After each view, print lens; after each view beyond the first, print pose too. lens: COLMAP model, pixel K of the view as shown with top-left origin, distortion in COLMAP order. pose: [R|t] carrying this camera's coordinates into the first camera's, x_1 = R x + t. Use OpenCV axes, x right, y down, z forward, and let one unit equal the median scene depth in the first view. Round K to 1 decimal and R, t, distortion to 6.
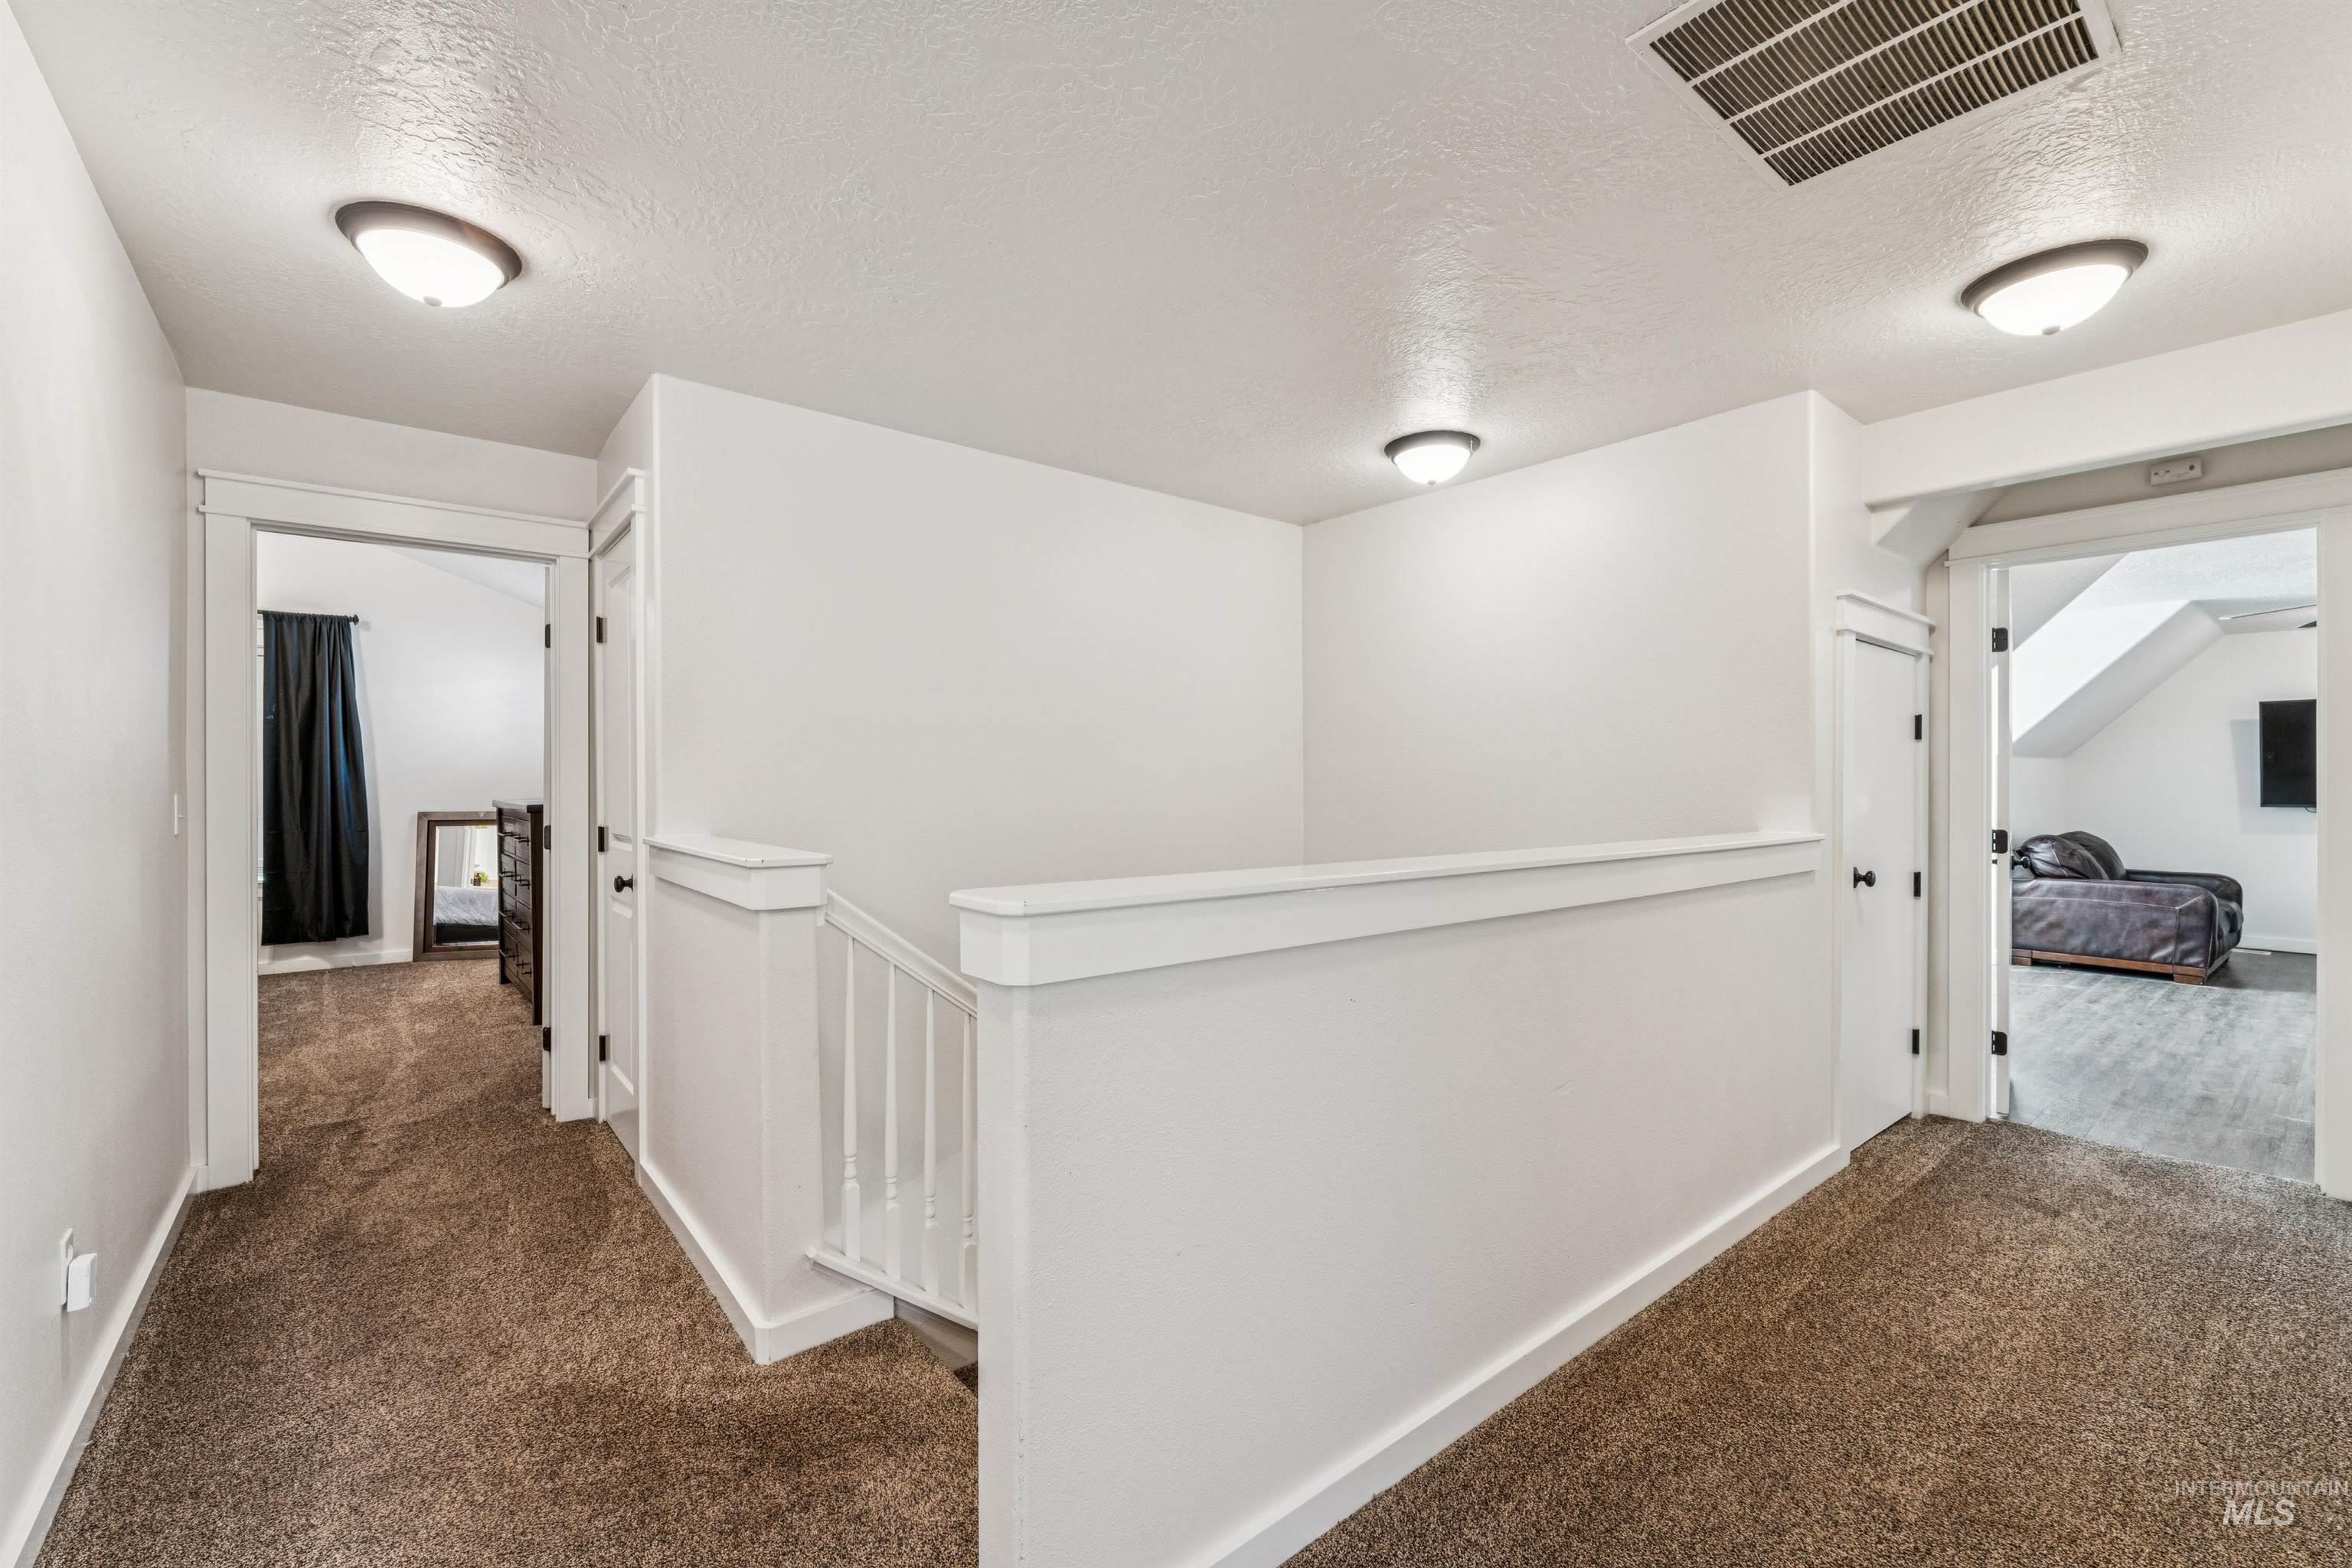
lens RADIAL K [[1022.4, 0, 1154.8], [0, 1022.4, 797.1], [0, 0, 1]] dist [-0.007757, 0.002878]
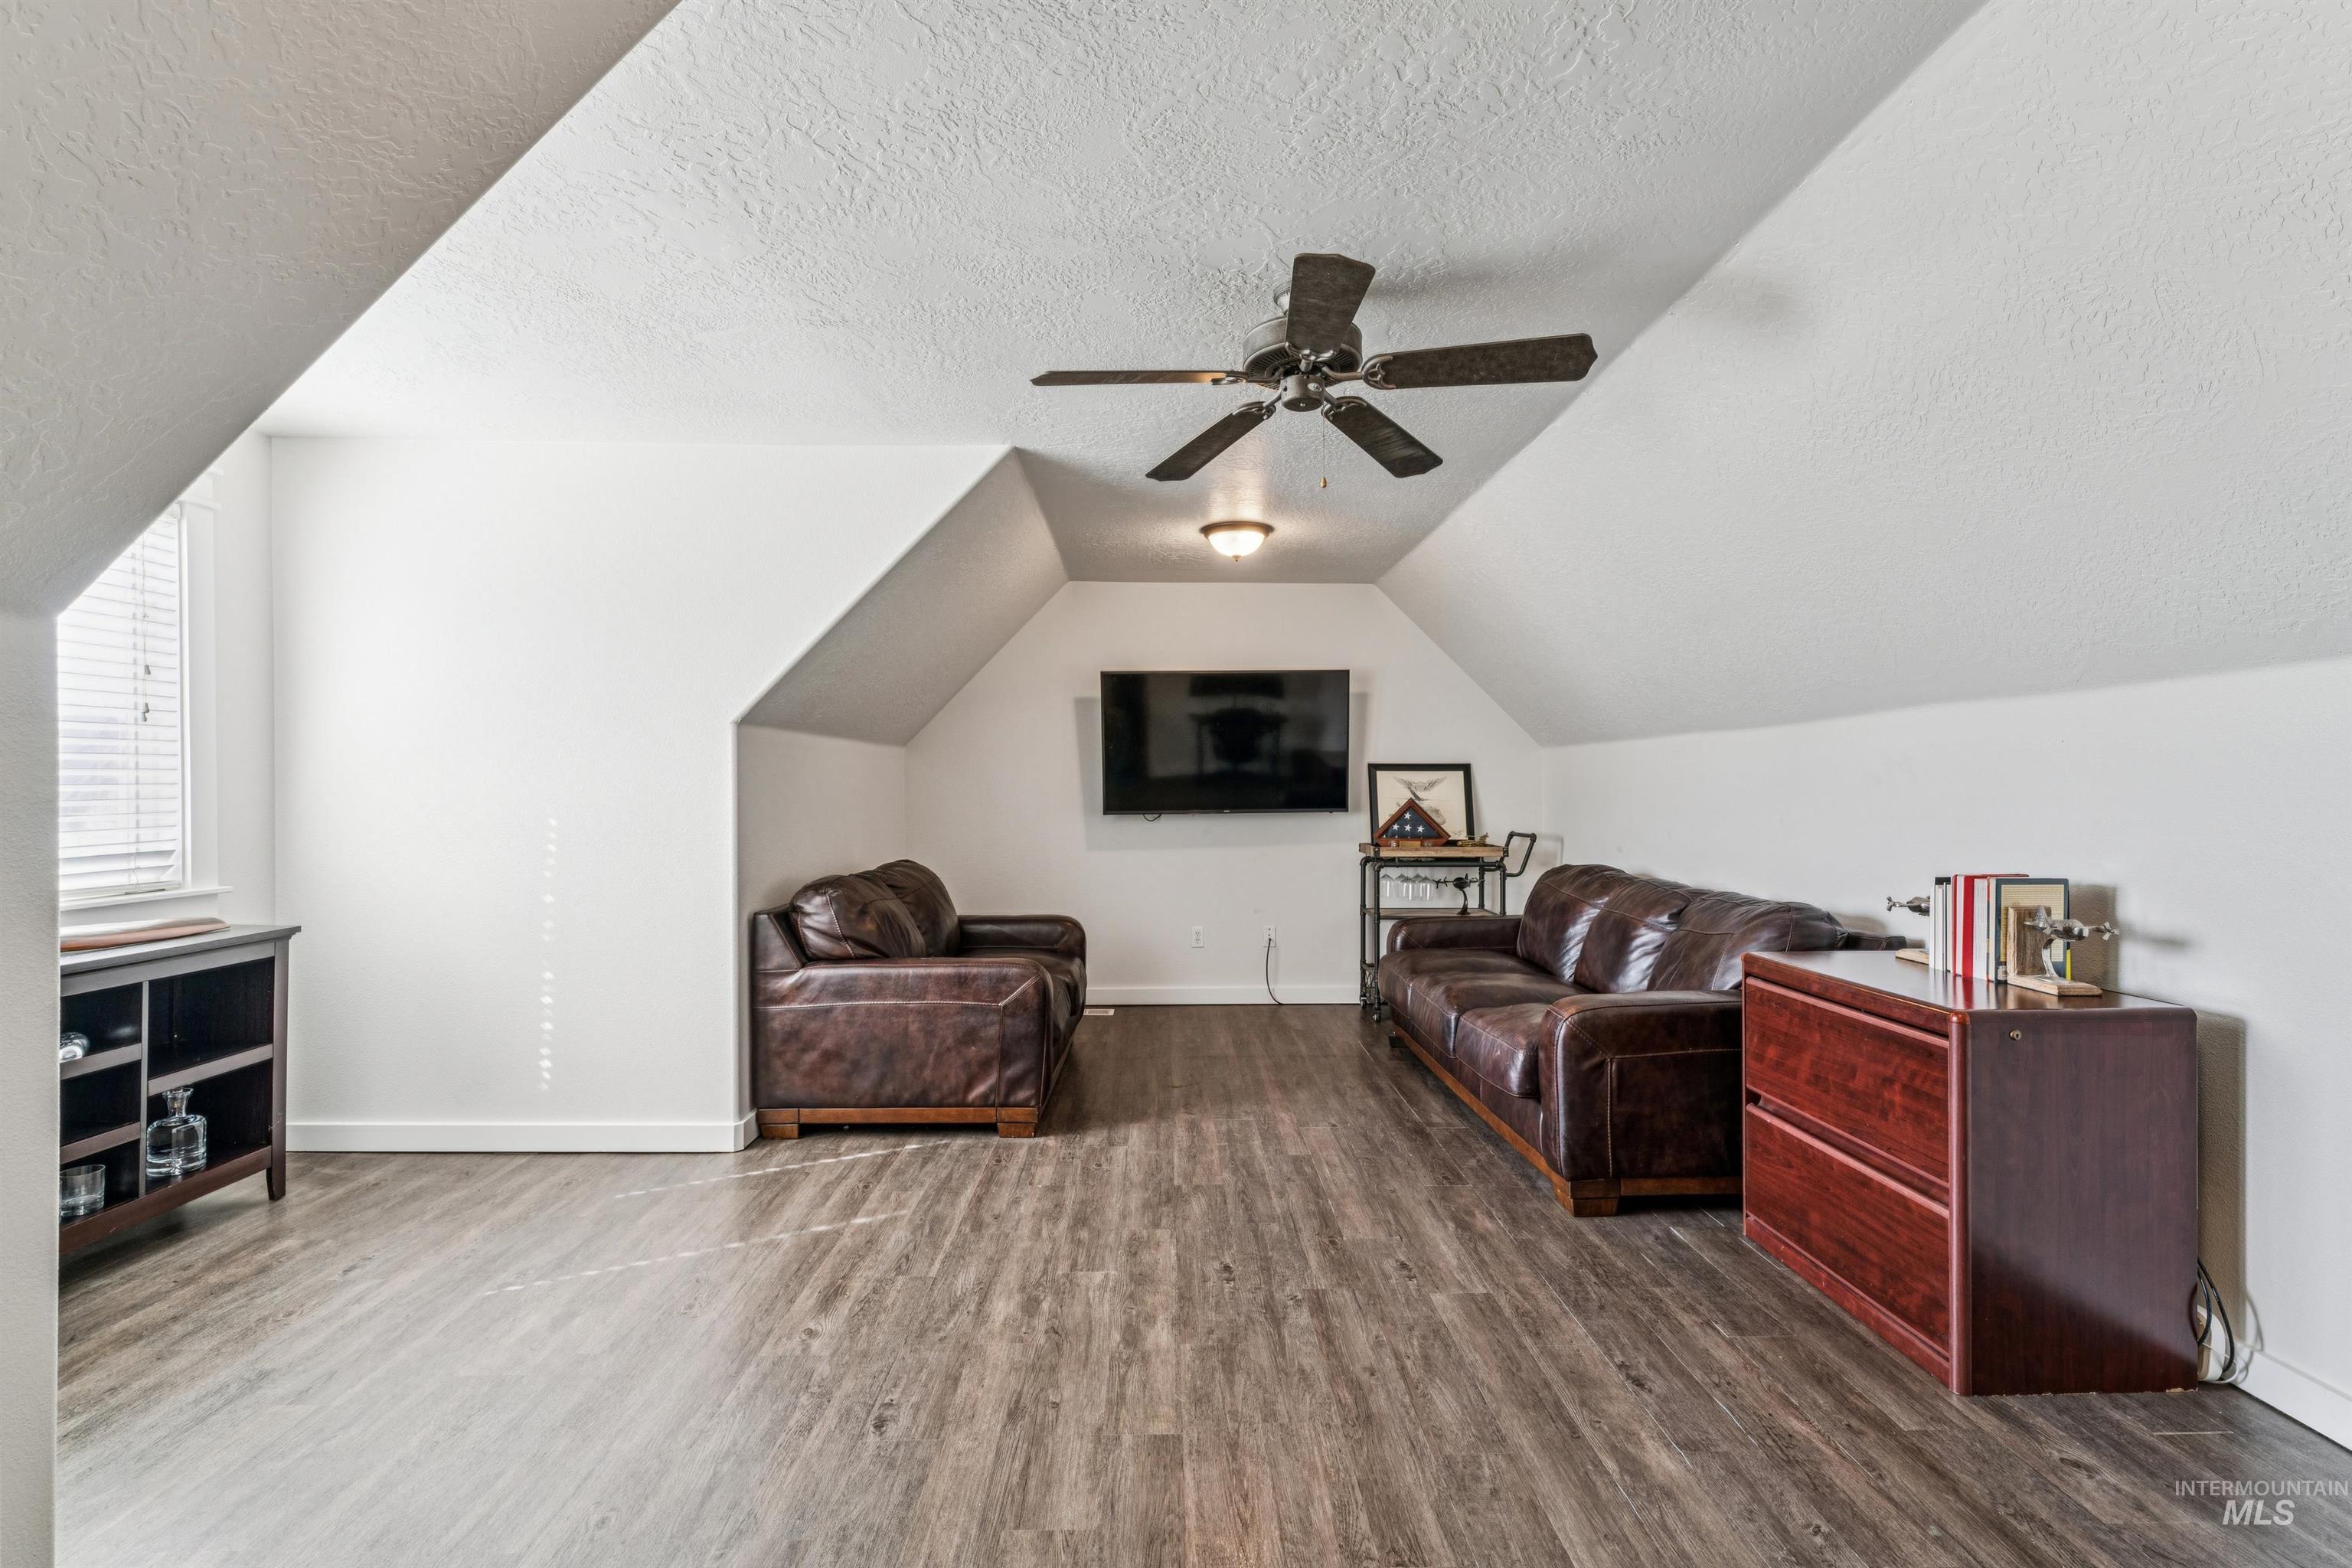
lens RADIAL K [[1022.4, 0, 1169.6], [0, 1022.4, 787.7], [0, 0, 1]] dist [-0.007757, 0.002878]
pose [[0.631438, 0.004014, 0.775416, 0.600565], [0.011518, 0.999828, -0.014554, -0.000683], [-0.775341, 0.018121, 0.631283, 0.546706]]
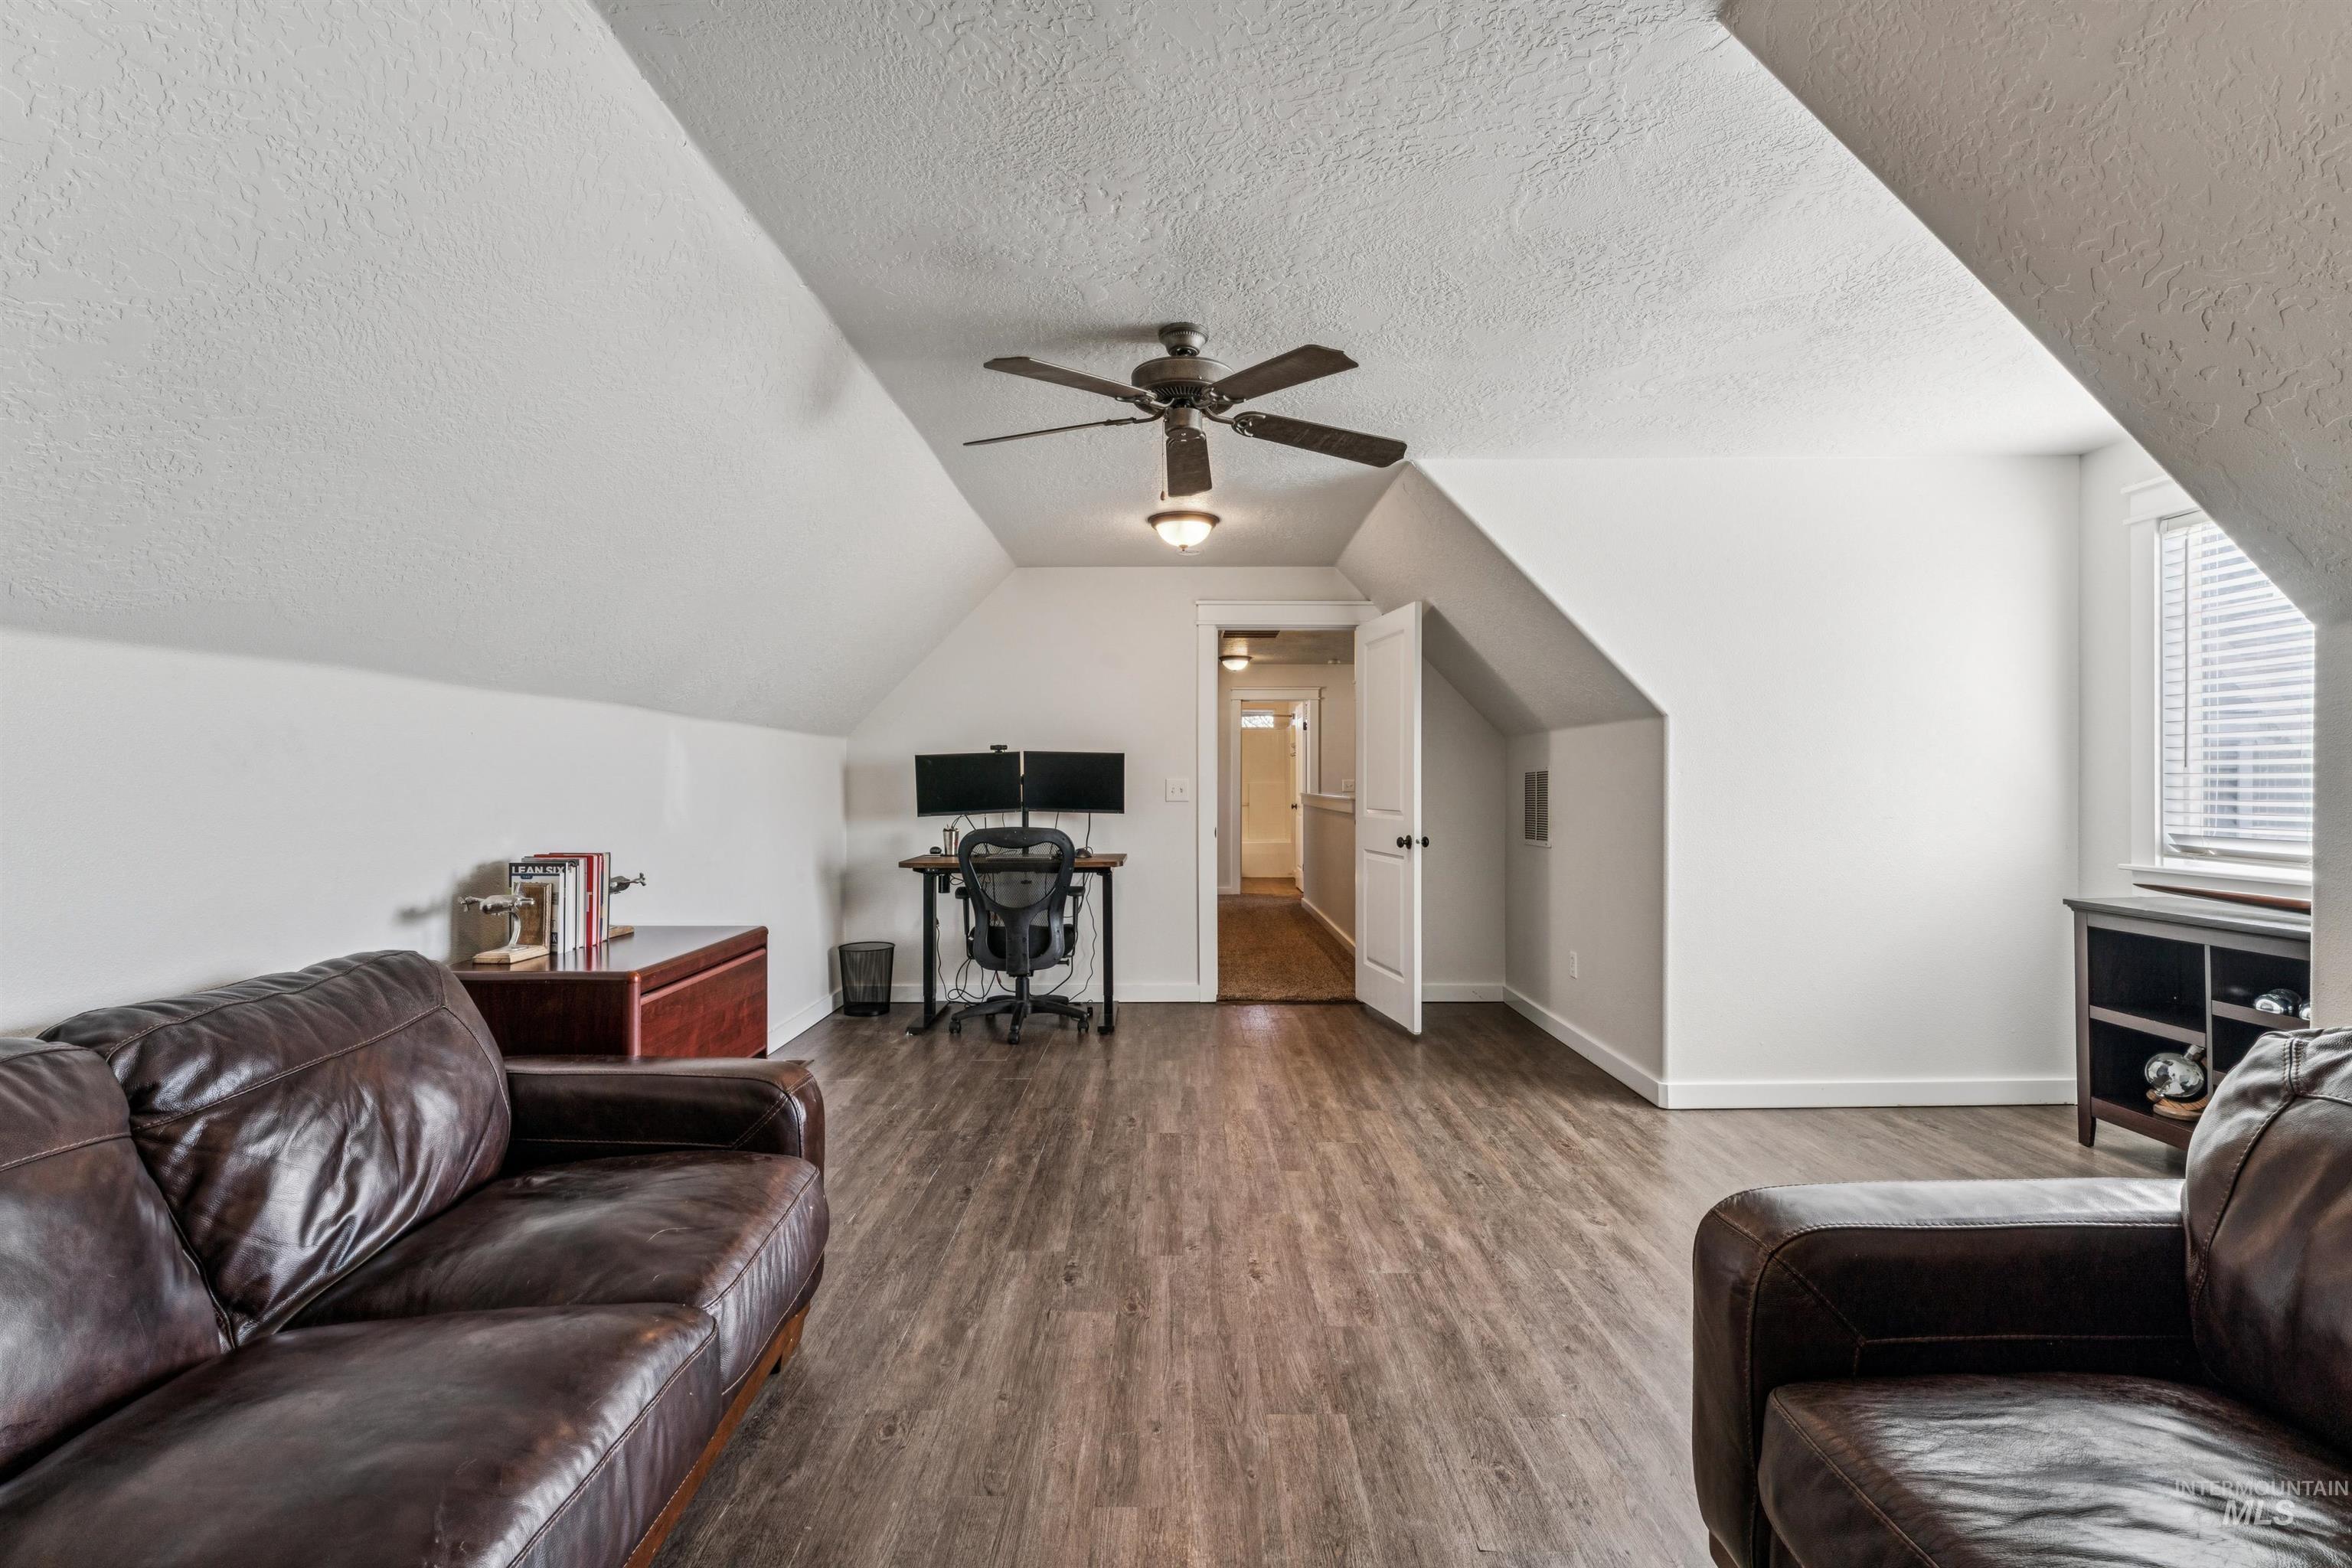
lens RADIAL K [[1022.4, 0, 1176.8], [0, 1022.4, 773.8], [0, 0, 1]] dist [-0.007757, 0.002878]
pose [[-0.637589, -0.002456, -0.770373, 1.216151], [-0.008399, 0.999958, 0.003764, -0.007189], [0.770331, 0.008870, -0.637583, 0.987656]]
